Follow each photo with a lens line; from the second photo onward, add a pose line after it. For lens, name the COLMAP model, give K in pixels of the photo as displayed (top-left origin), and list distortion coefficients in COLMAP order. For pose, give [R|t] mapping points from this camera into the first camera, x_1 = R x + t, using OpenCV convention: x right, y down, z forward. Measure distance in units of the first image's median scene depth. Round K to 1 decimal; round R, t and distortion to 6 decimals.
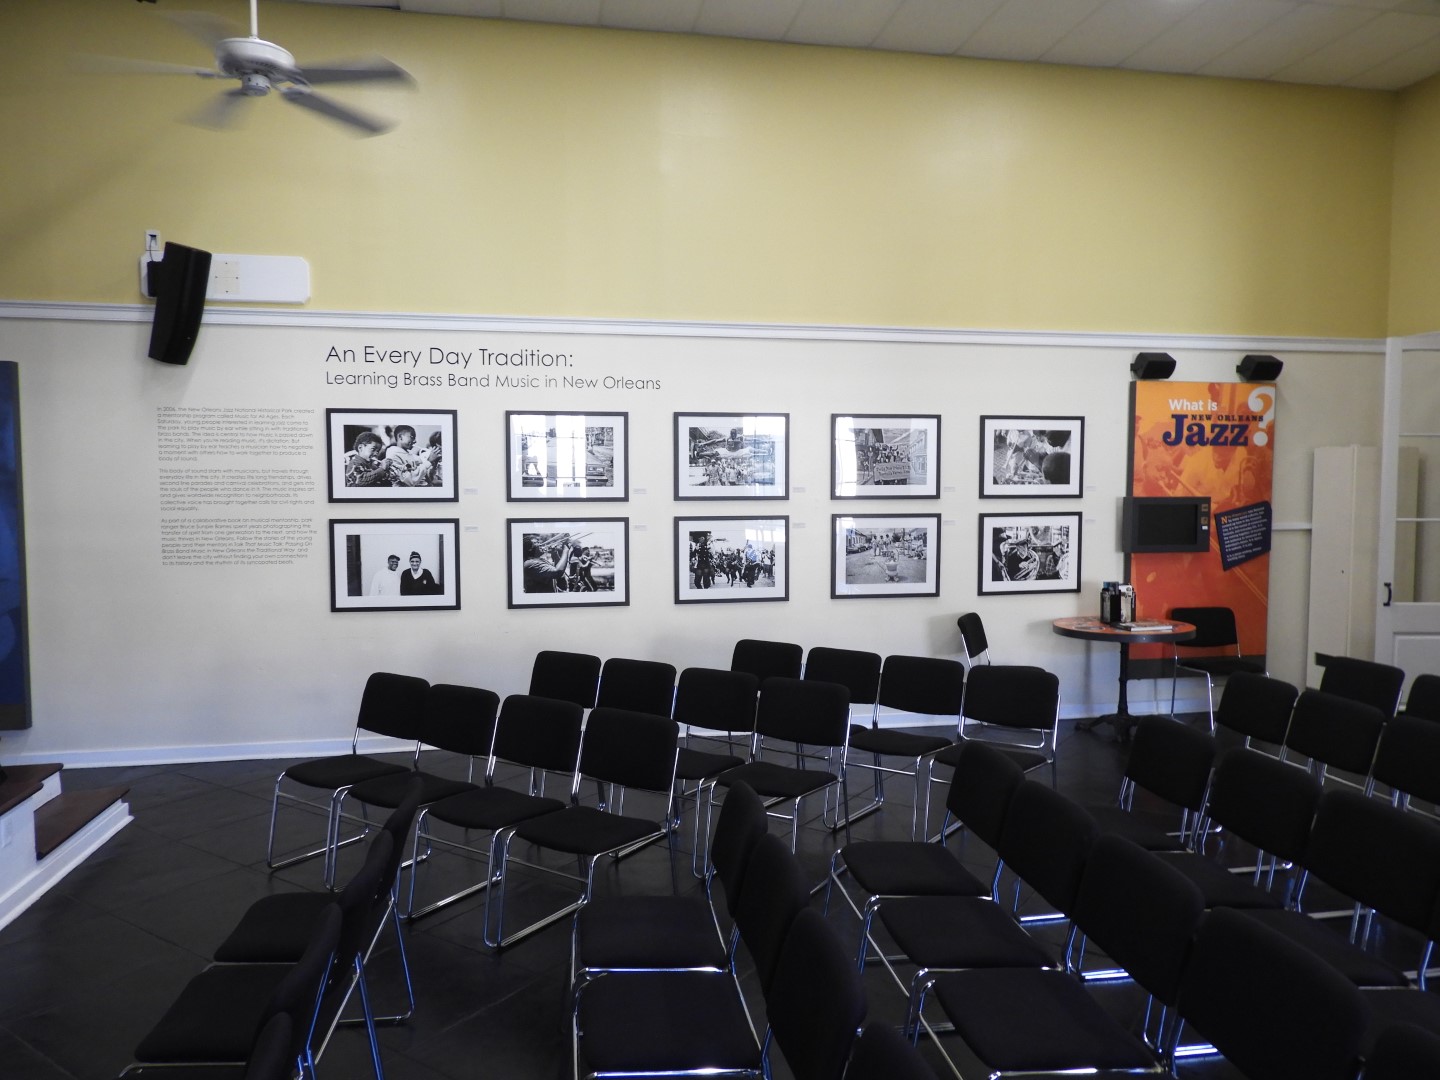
lens RADIAL K [[1004.9, 0, 720.2], [0, 1004.9, 553.4], [0, 0, 1]] dist [0.001041, -0.002350]
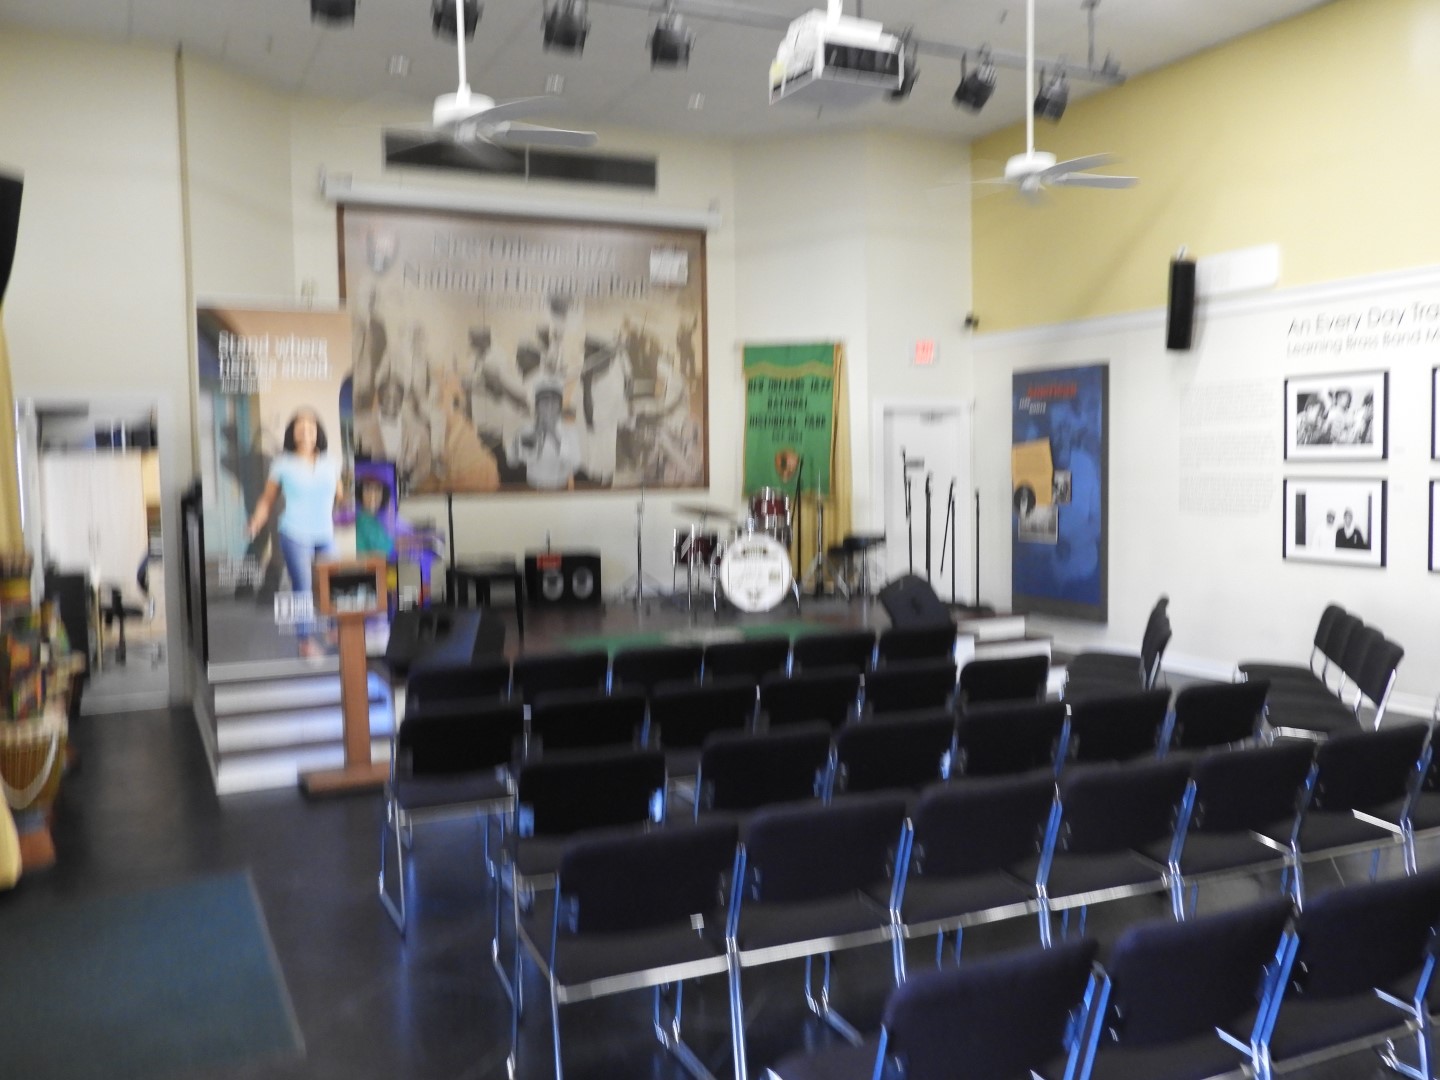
lens RADIAL K [[1265.0, 0, 719.9], [0, 1265.0, 537.7], [0, 0, 1]] dist [-0.004716, -0.000585]
pose [[0.236357, 0.058526, -0.969902, 0.818012], [-0.046476, 0.997723, 0.048879, -0.005651], [0.970554, 0.033524, 0.238538, 0.059883]]
